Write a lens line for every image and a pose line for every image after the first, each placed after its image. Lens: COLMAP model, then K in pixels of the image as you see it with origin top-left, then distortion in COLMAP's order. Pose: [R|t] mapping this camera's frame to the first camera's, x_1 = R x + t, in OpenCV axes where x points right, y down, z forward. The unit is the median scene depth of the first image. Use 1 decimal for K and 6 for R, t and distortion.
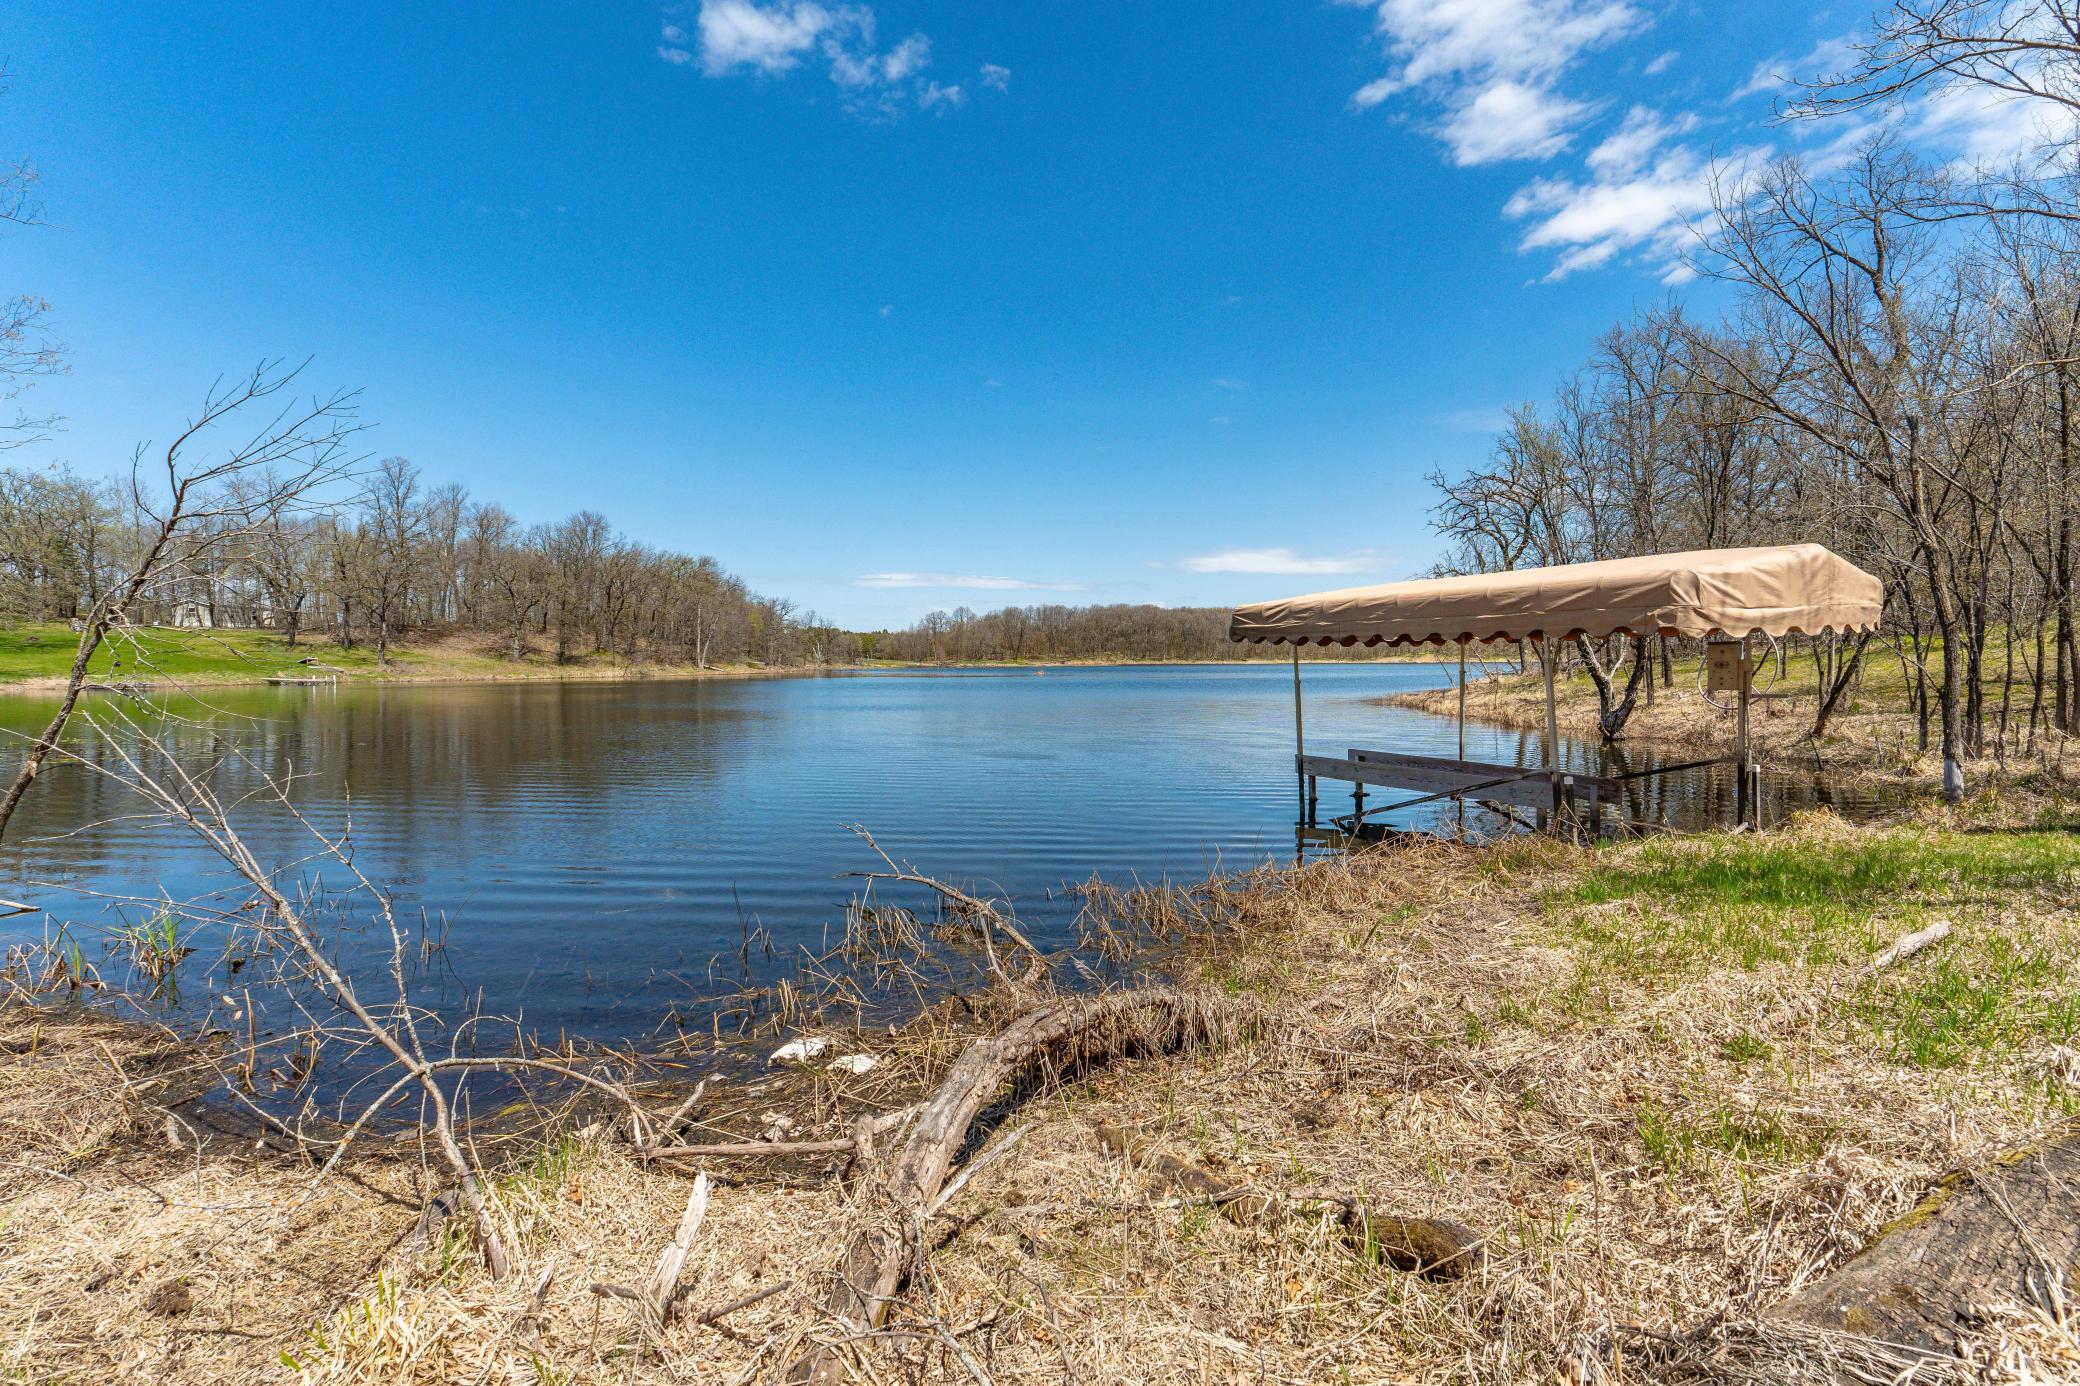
lens RADIAL K [[1036.2, 0, 1040.0], [0, 1036.2, 693.0], [0, 0, 1]] dist [-0.013934, -0.000234]
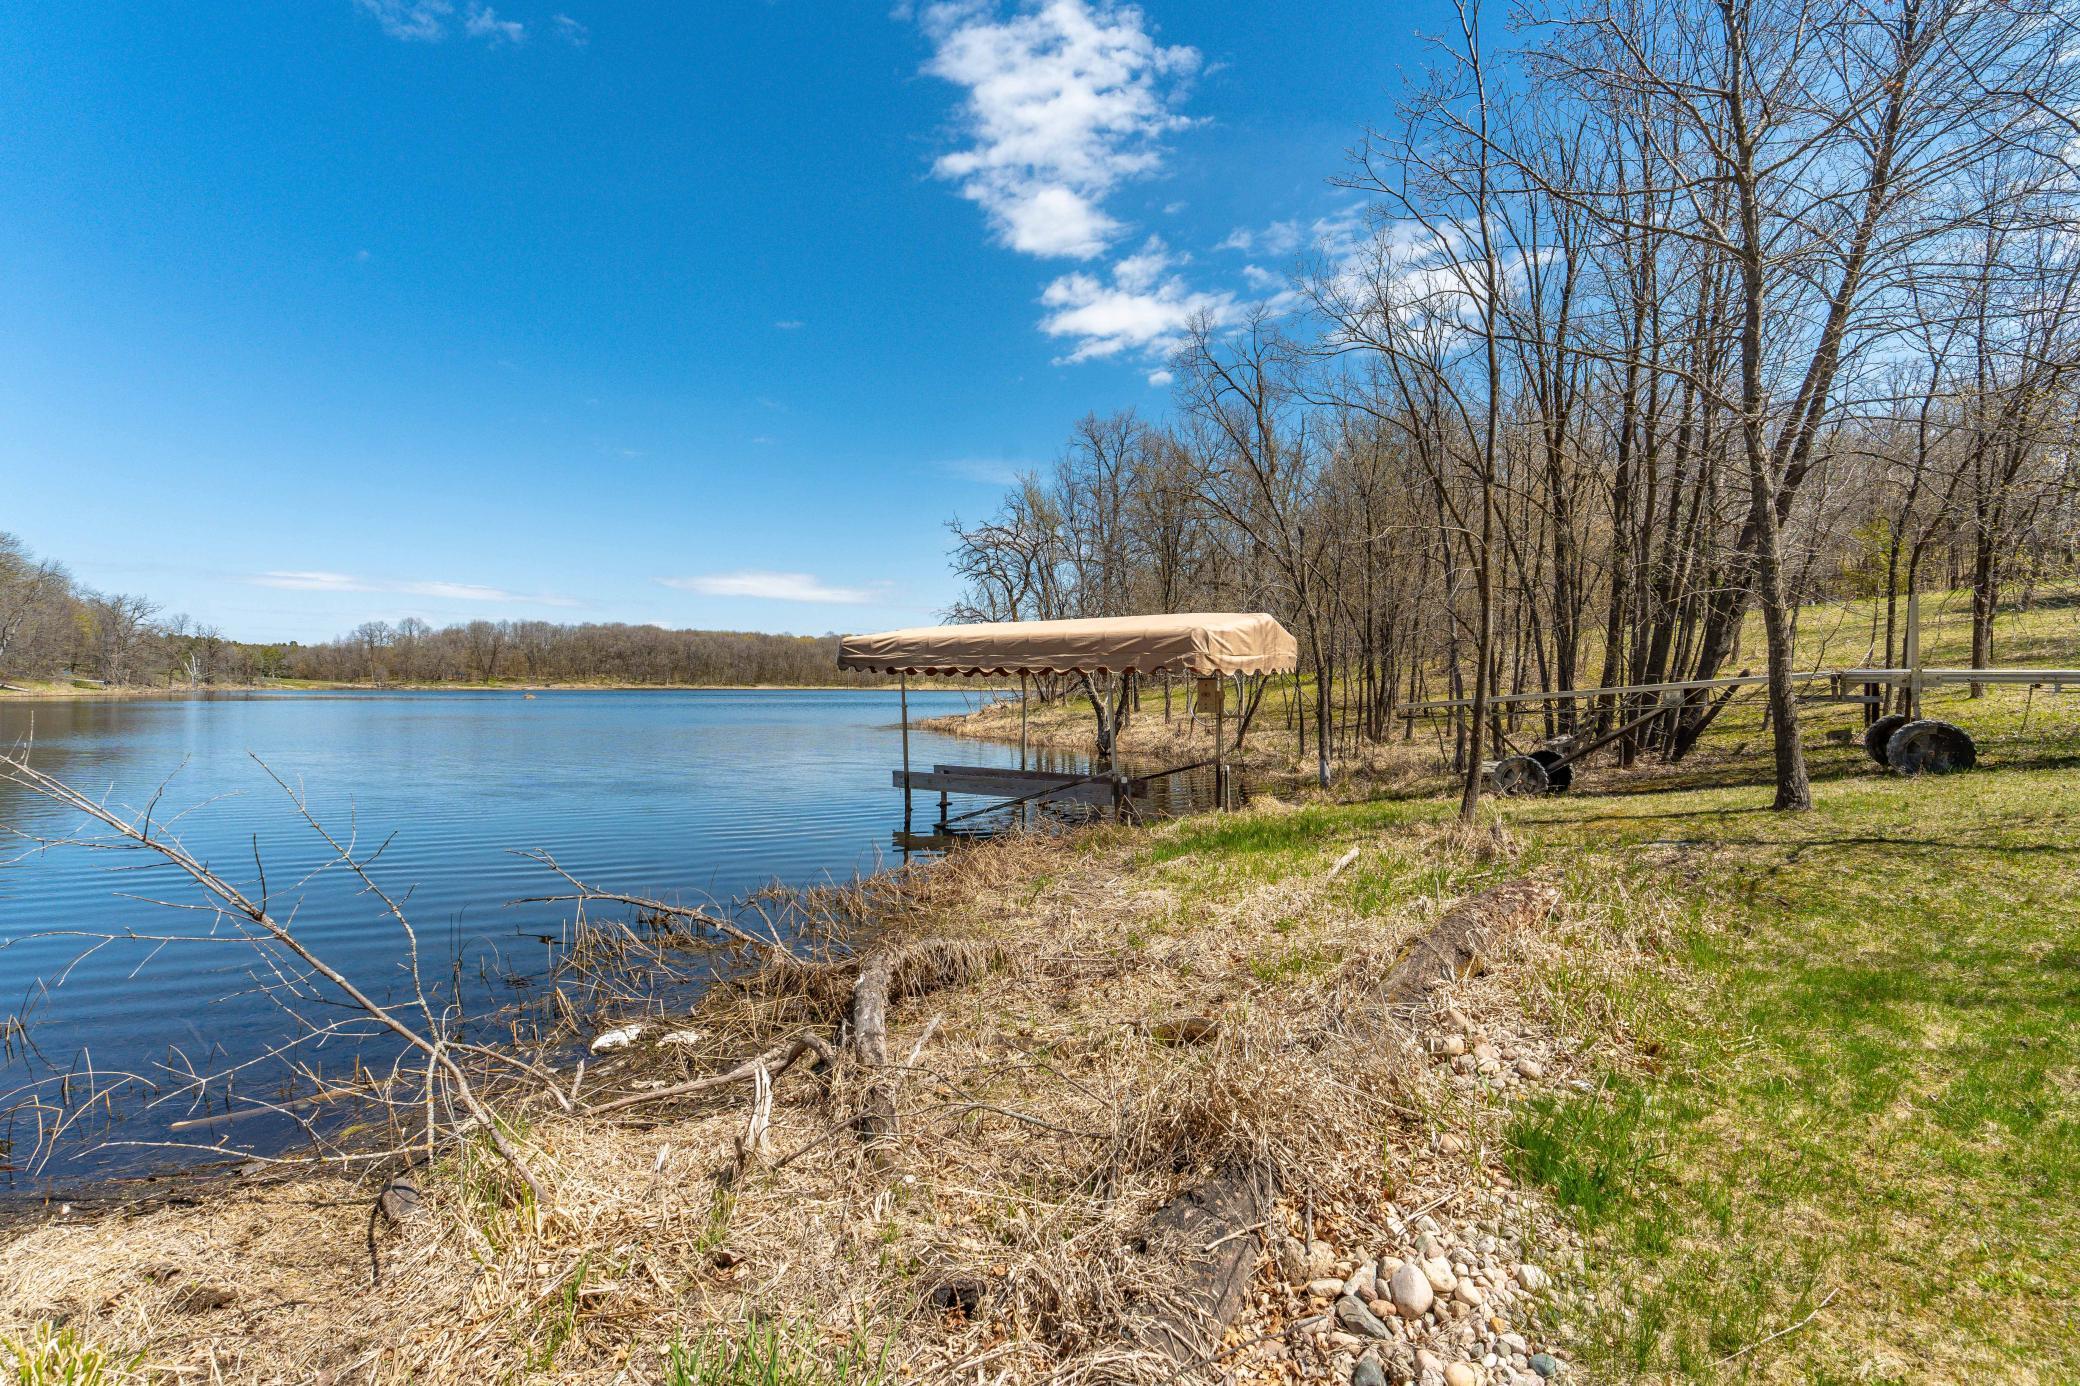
lens RADIAL K [[1329.1, 0, 1045.2], [0, 1329.1, 700.0], [0, 0, 1]] dist [-0.087271, 0.073867]
pose [[0.815617, 0.006289, 0.578557, -0.471118], [0.005315, 0.999817, -0.018361, 0.010002], [-0.578567, 0.018050, 0.815435, -0.285824]]
